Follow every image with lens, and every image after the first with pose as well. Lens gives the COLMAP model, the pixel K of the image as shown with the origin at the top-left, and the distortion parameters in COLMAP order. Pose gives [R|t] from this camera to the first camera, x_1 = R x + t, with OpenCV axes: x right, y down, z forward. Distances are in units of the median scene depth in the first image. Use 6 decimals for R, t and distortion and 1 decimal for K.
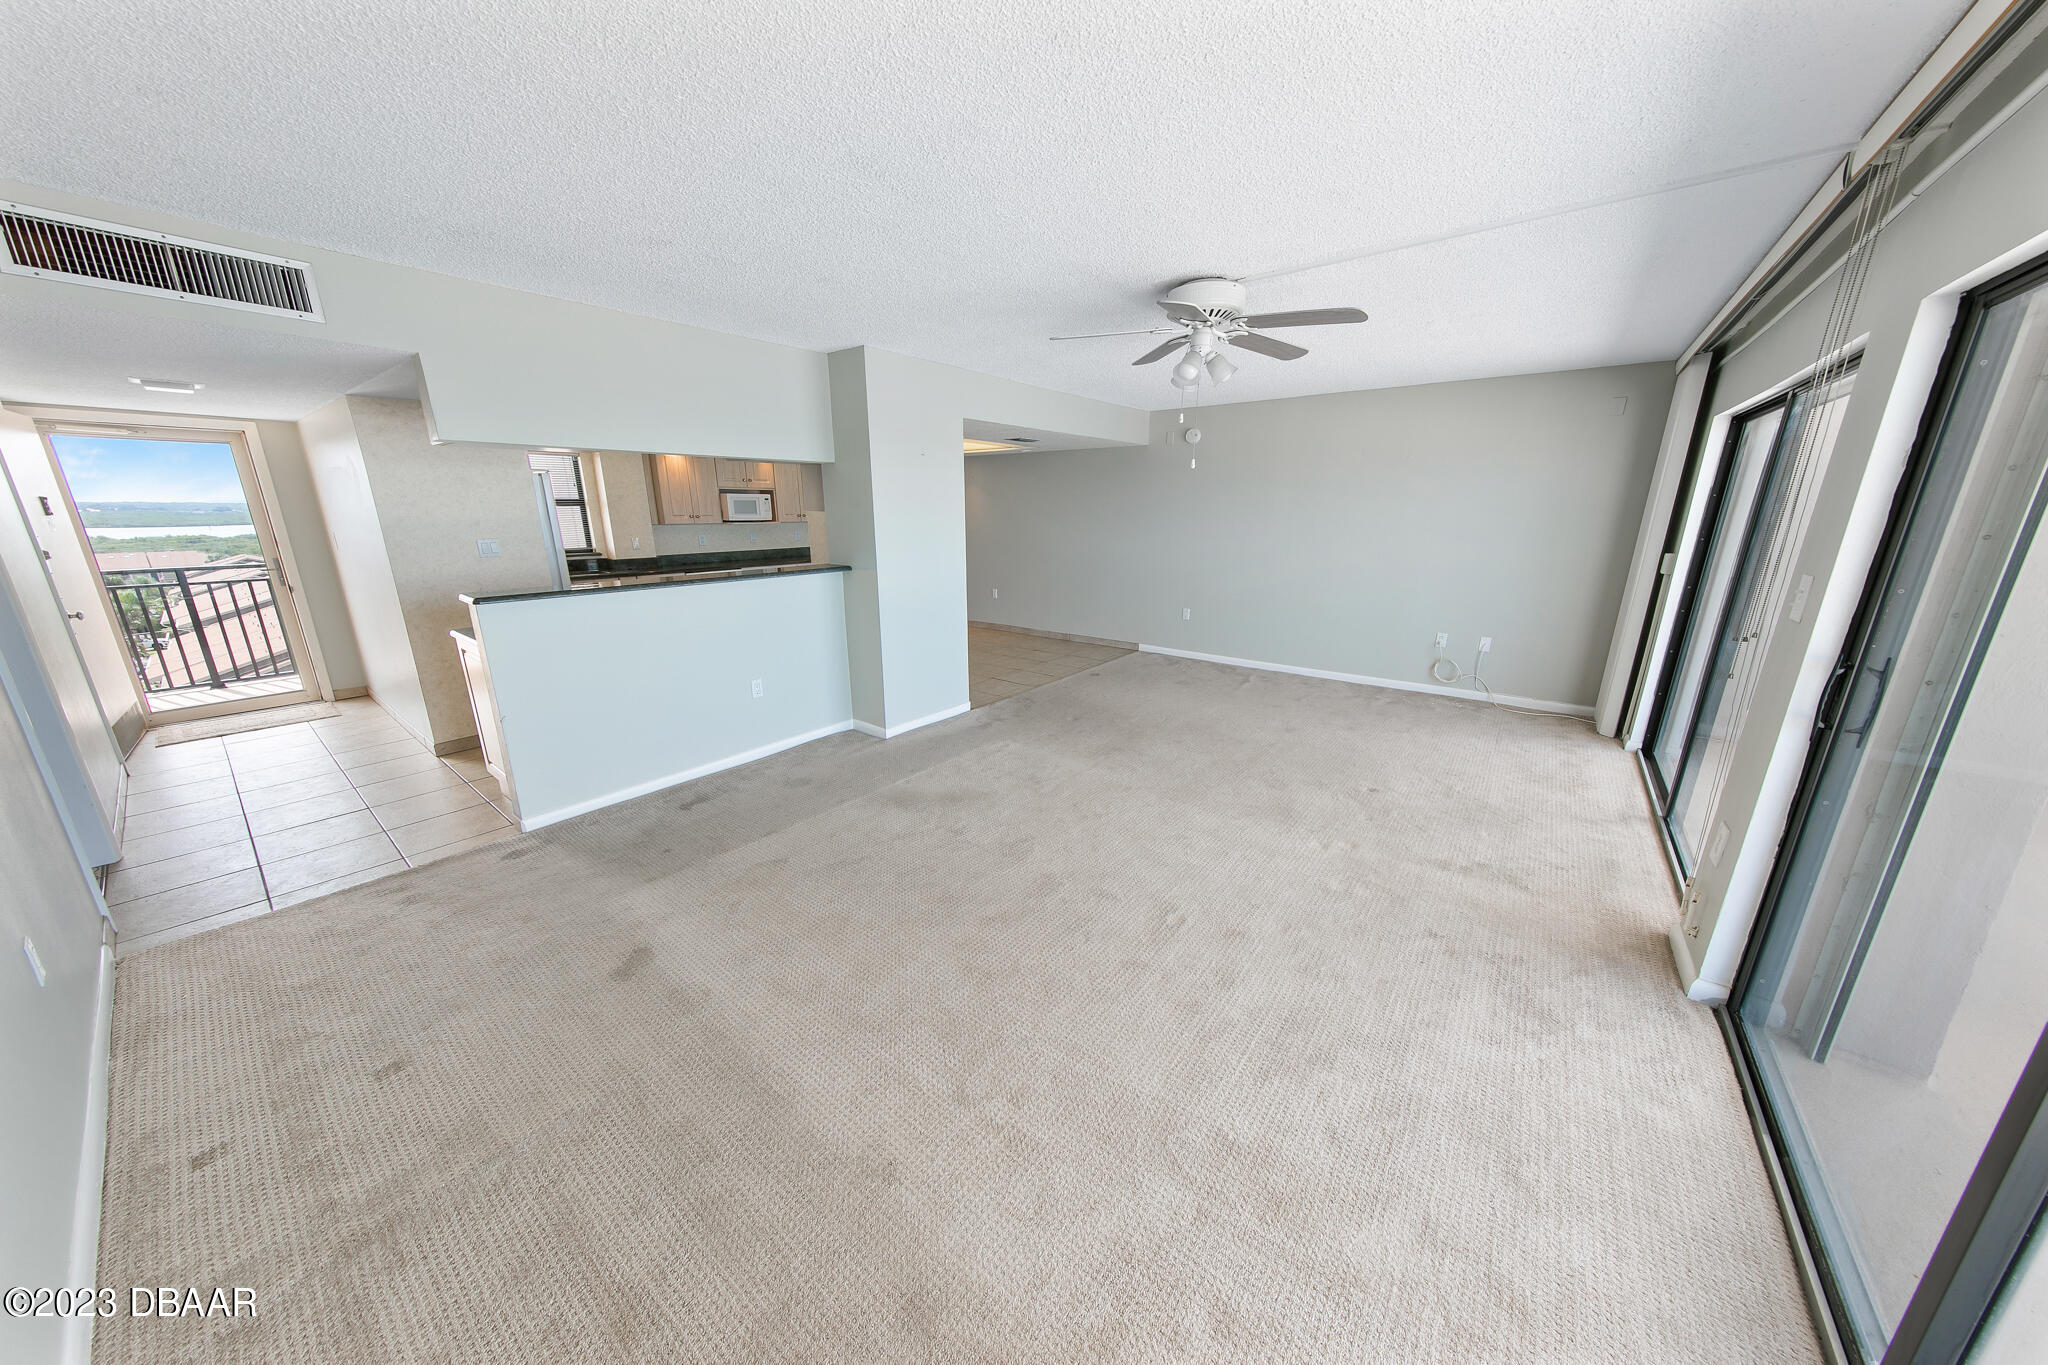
lens RADIAL K [[649.2, 0, 1019.4], [0, 649.2, 683.9], [0, 0, 1]] dist [0.014120, -0.000016]
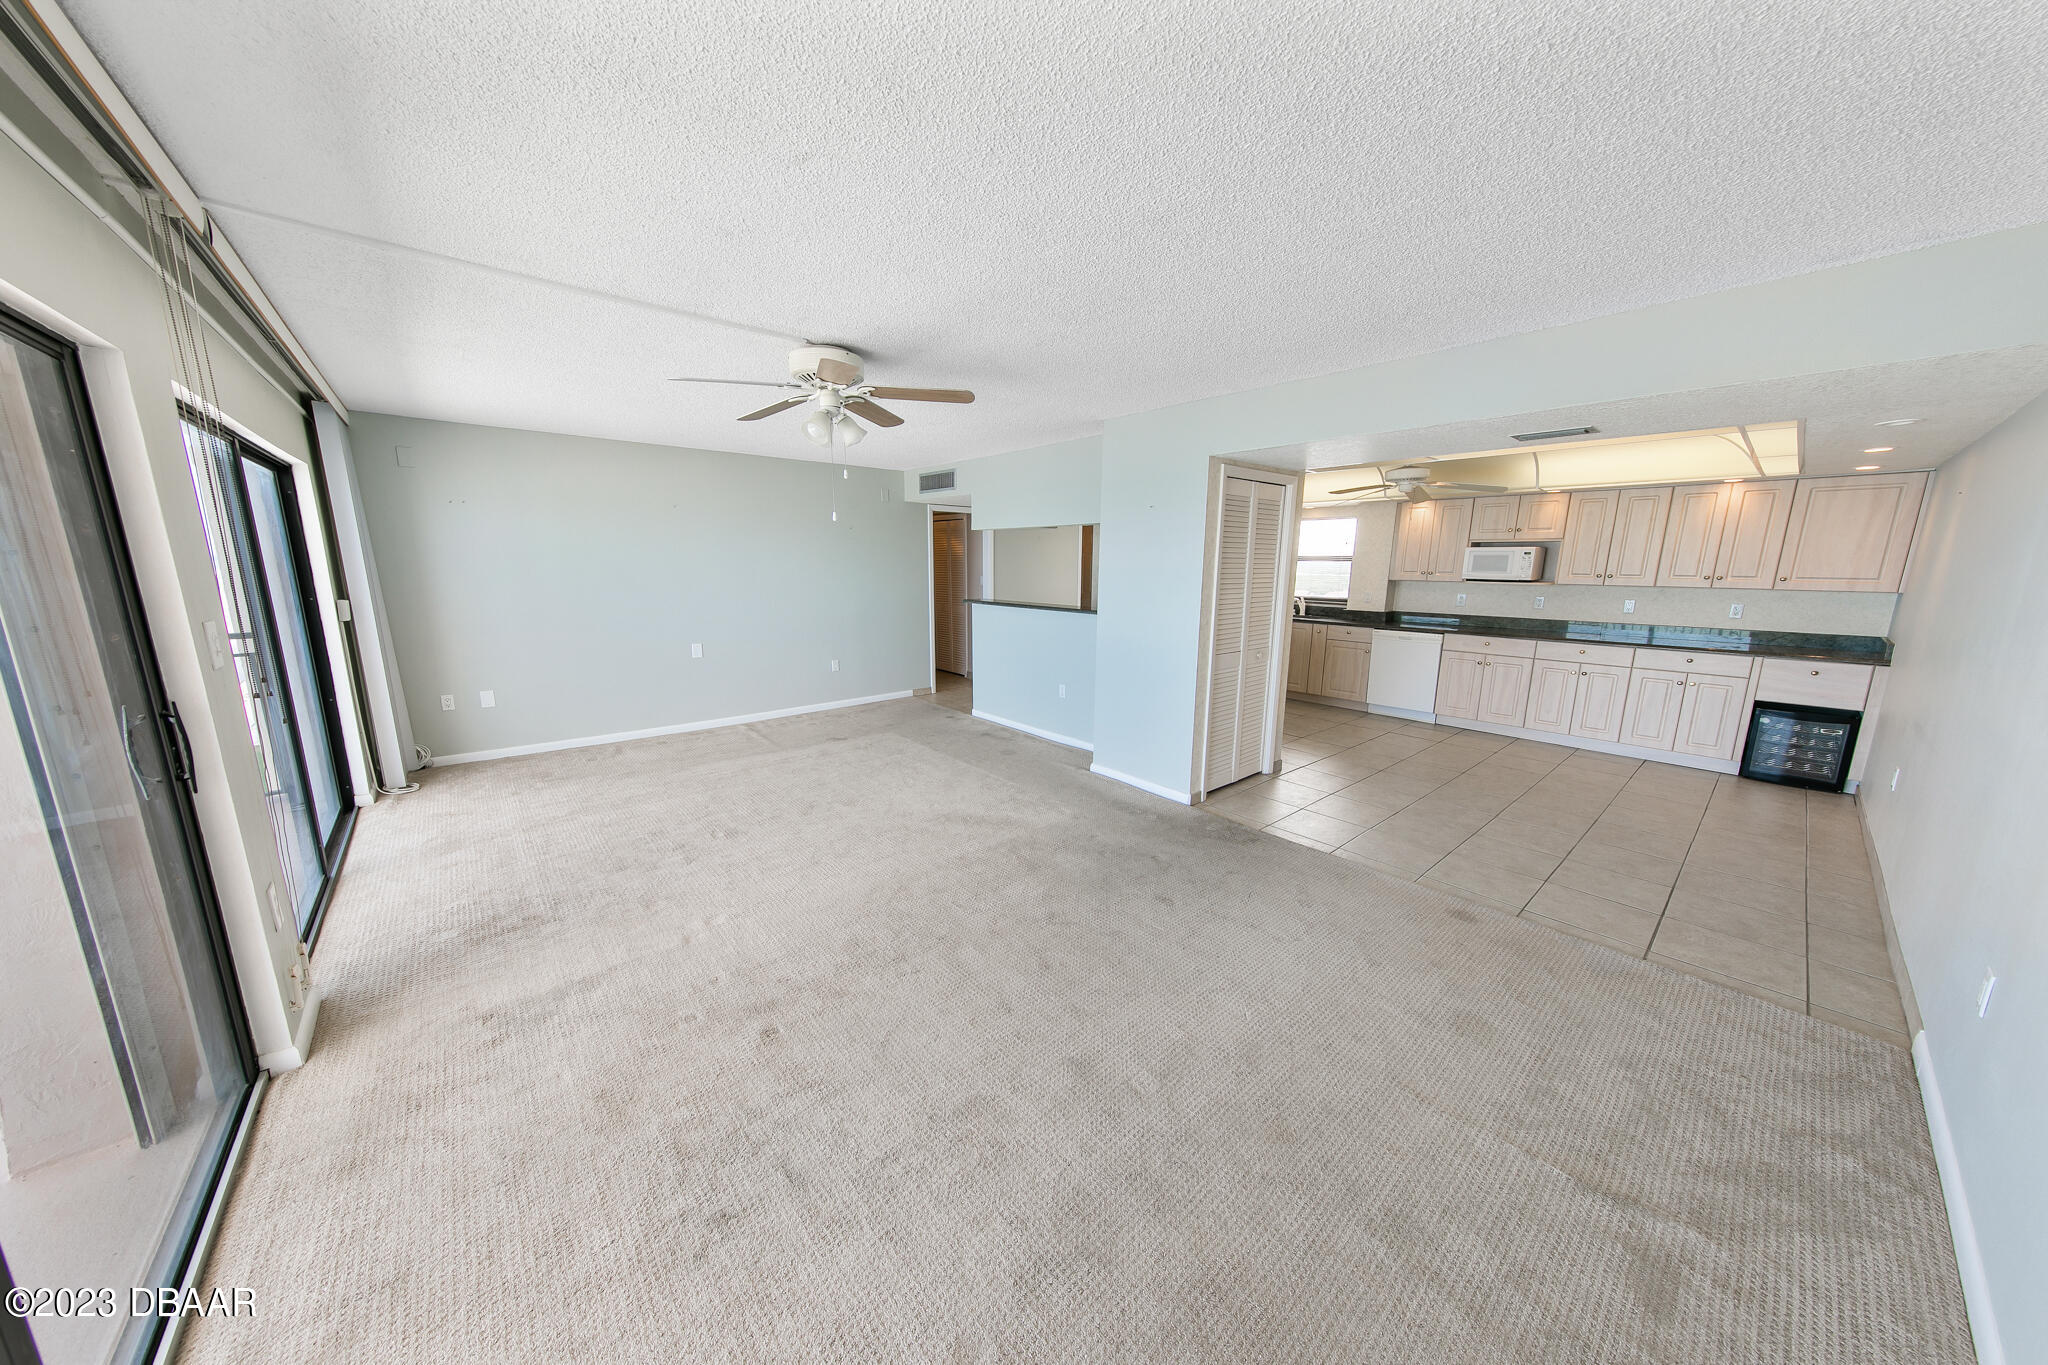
lens RADIAL K [[649.2, 0, 1019.4], [0, 649.2, 683.9], [0, 0, 1]] dist [0.014120, -0.000016]
pose [[-0.195721, 0.183229, -0.963390, 0.852958], [-0.265280, 0.935871, 0.231889, -0.277464], [0.944097, 0.300954, -0.134562, 1.016006]]
